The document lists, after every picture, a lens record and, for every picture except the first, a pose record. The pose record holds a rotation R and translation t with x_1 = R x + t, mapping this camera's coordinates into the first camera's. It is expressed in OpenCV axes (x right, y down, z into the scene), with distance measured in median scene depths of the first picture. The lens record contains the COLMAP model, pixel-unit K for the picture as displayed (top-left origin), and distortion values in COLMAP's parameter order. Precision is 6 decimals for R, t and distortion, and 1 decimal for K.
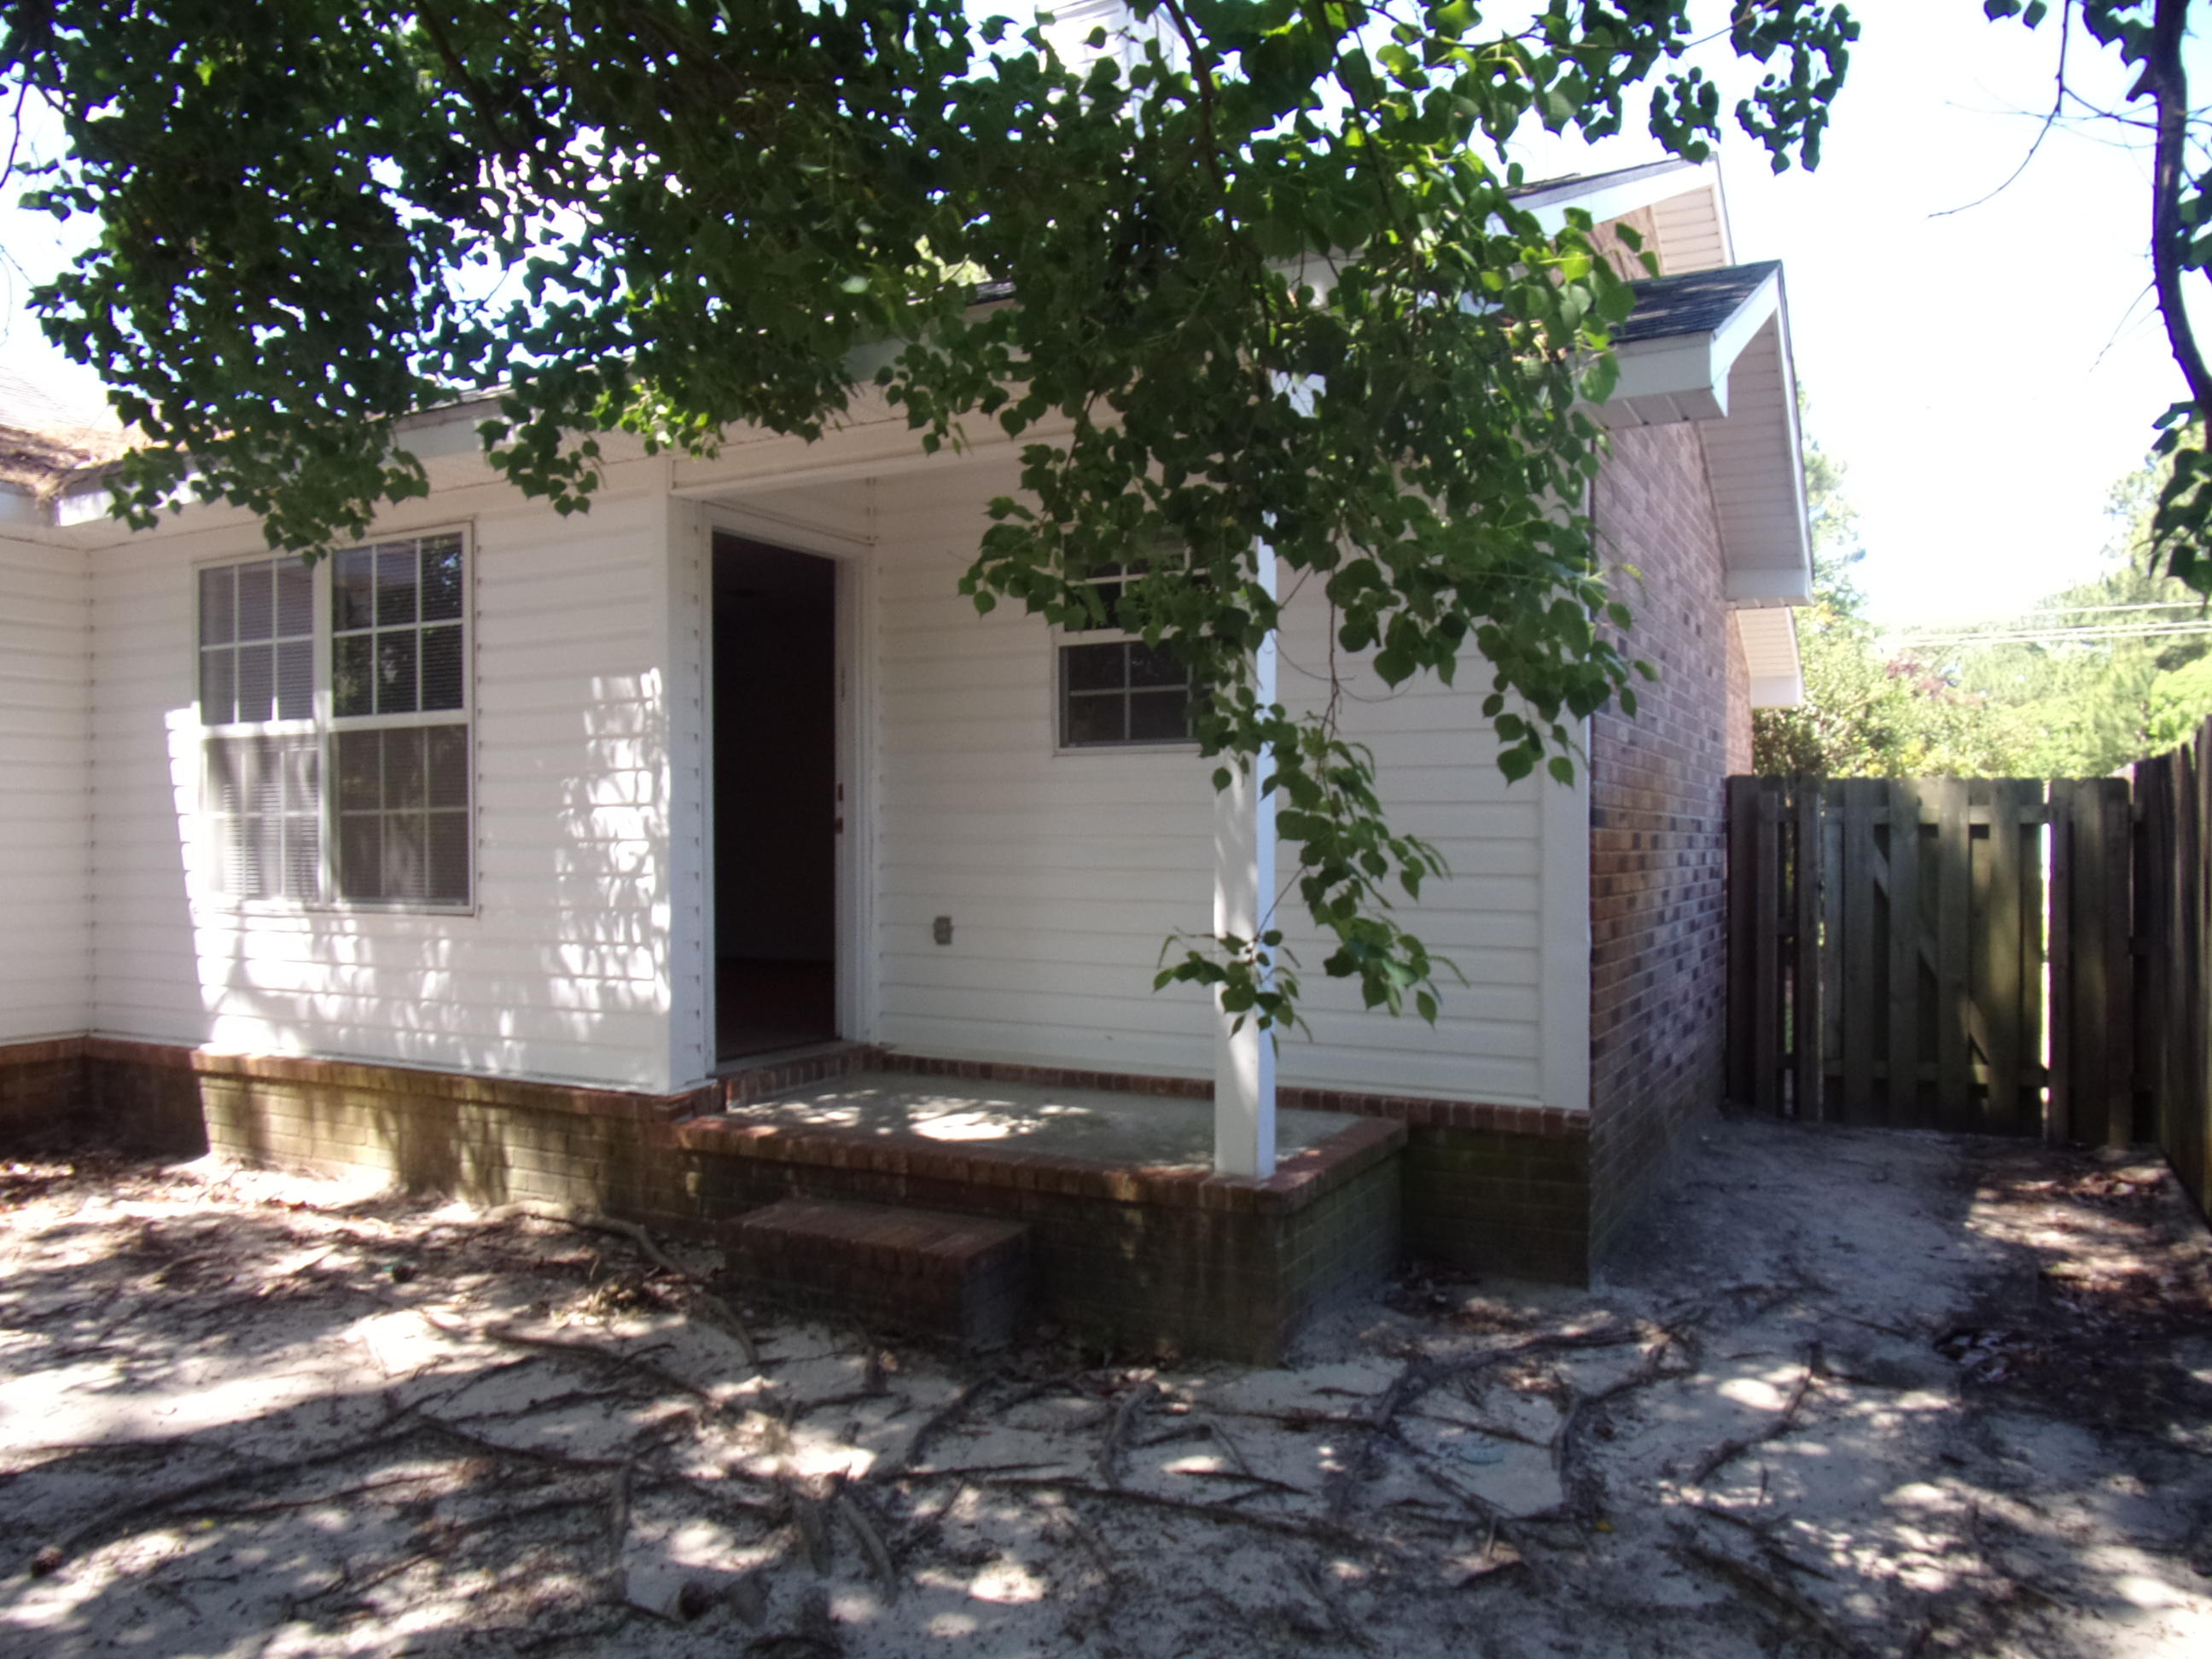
lens RADIAL K [[1633.4, 0, 1103.6], [0, 1633.4, 852.2], [0, 0, 1]] dist [-0.053893, 0.024608]
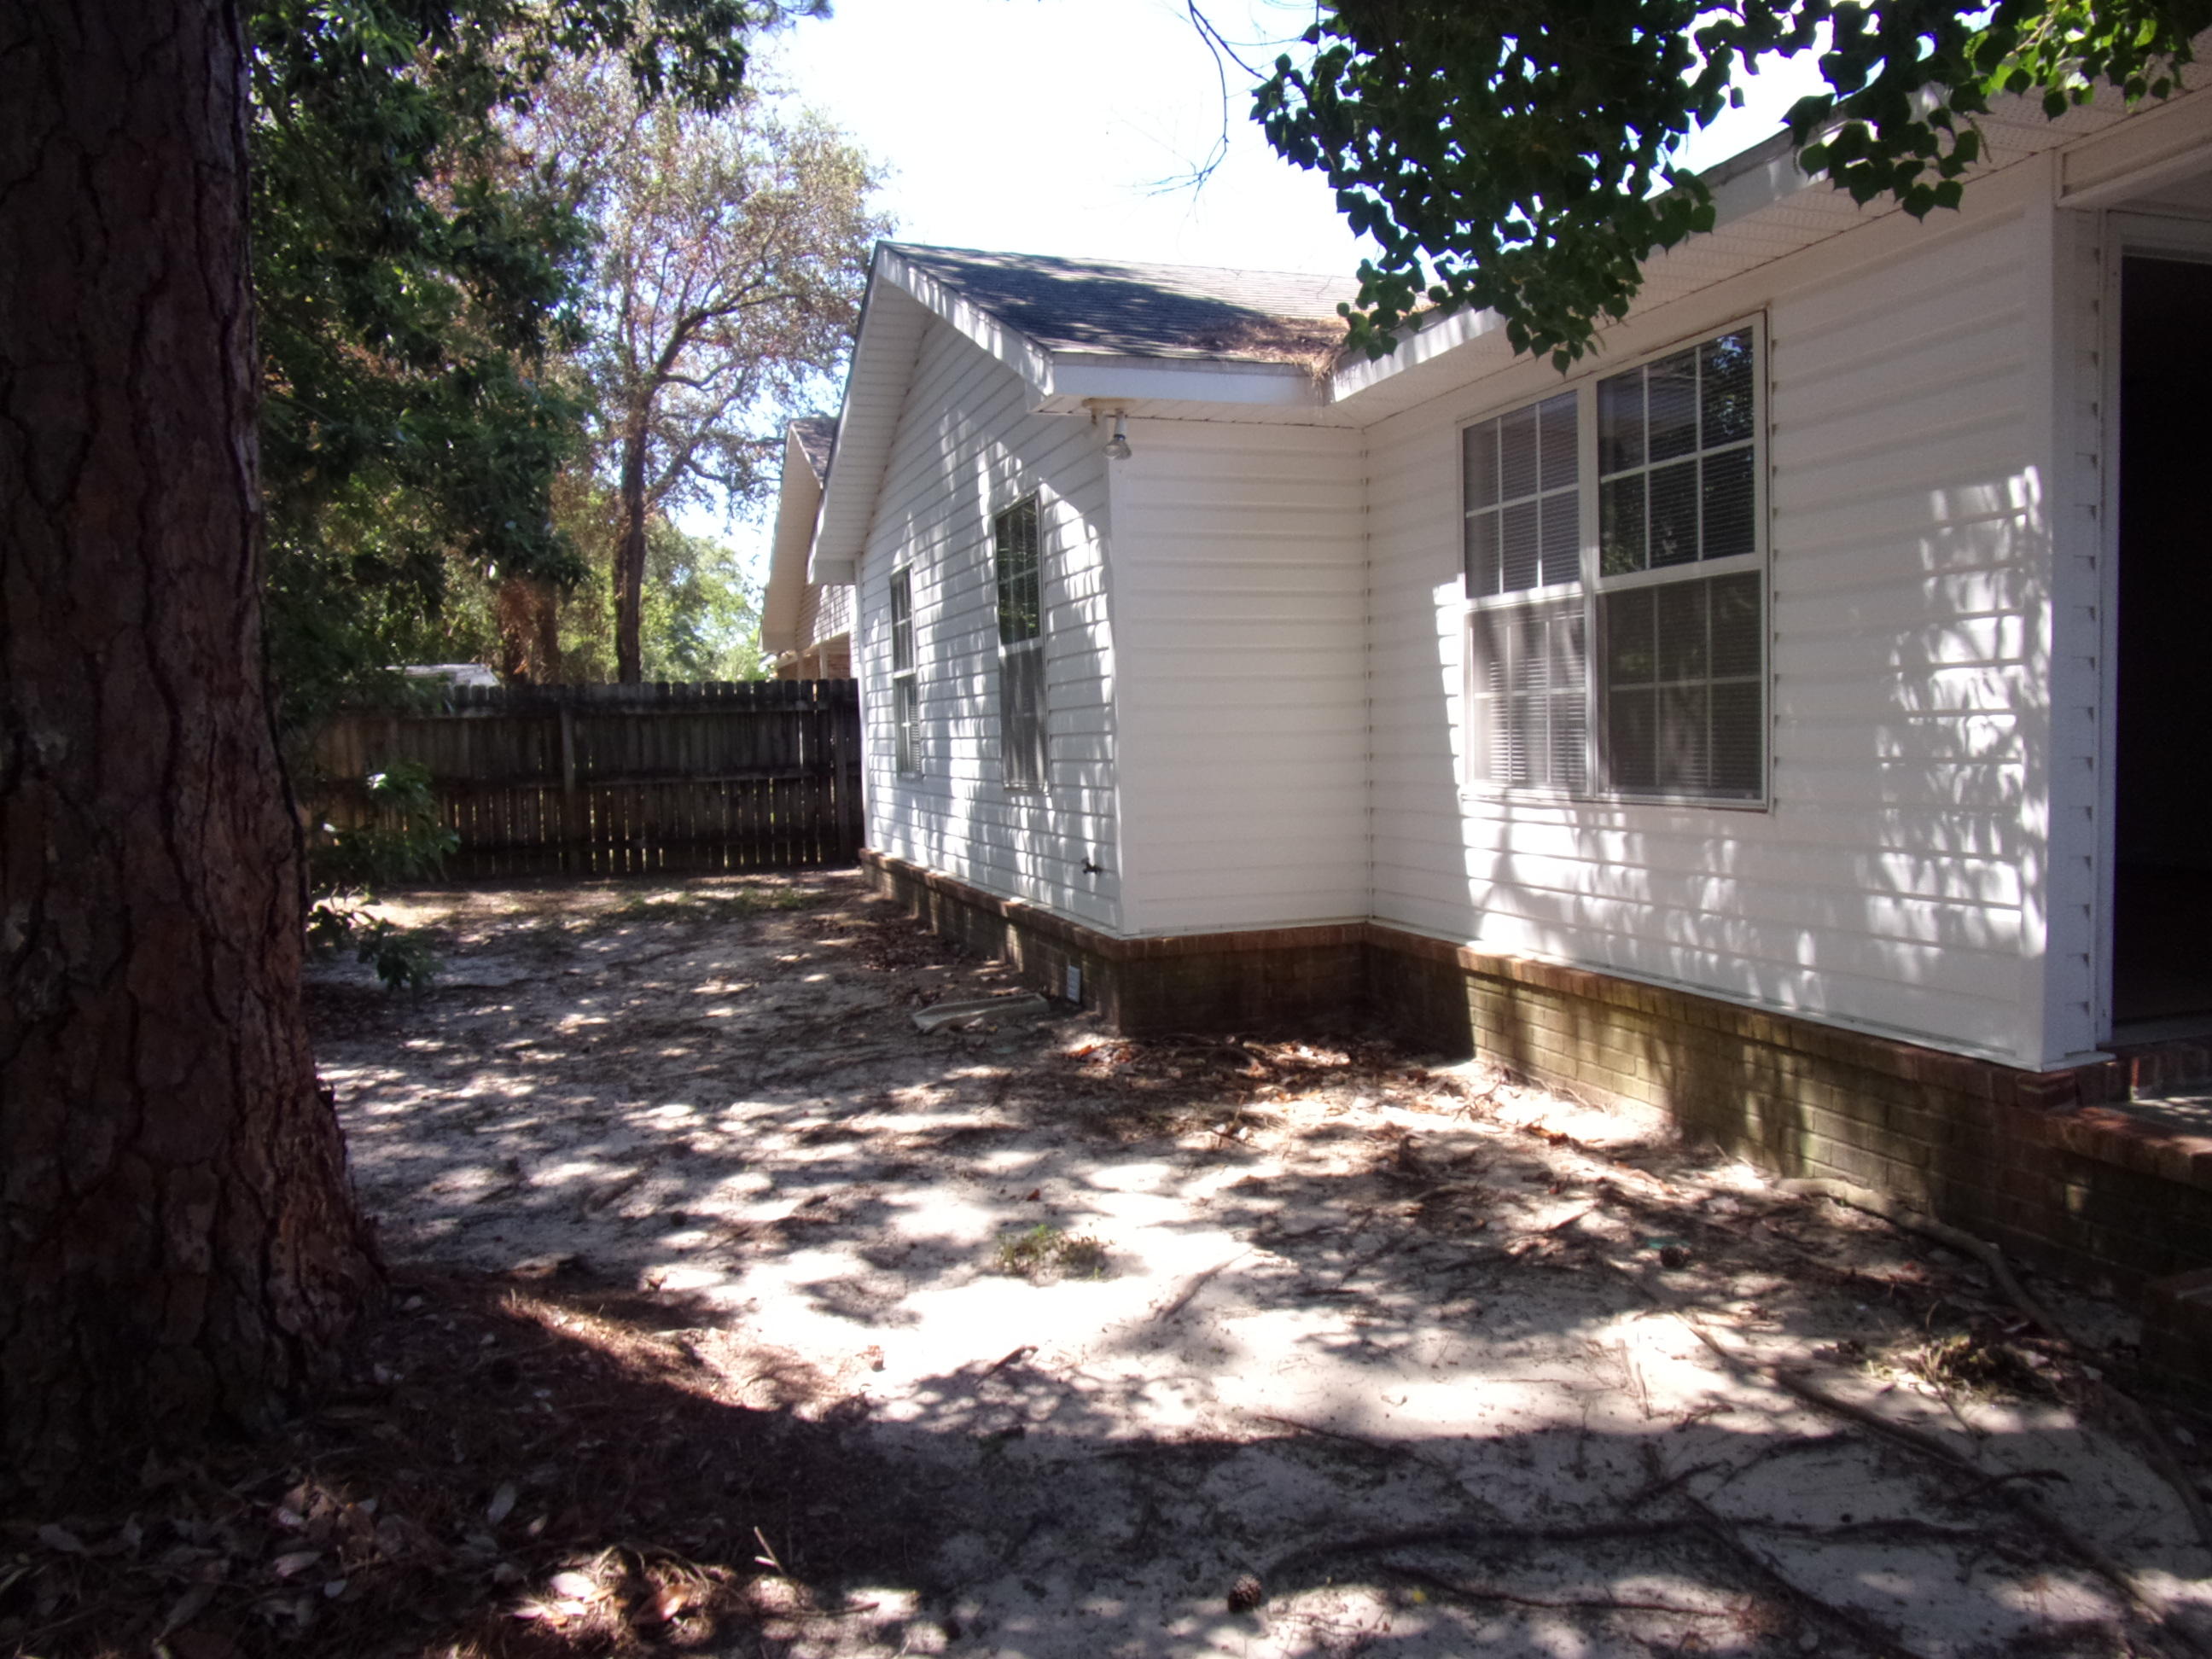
lens RADIAL K [[1633.4, 0, 1103.6], [0, 1633.4, 852.2], [0, 0, 1]] dist [-0.053893, 0.024608]
pose [[0.731518, 0.034009, -0.680973, -0.090032], [0.017665, 0.997475, 0.068791, -0.001720], [0.681593, -0.062351, 0.729070, 0.209435]]
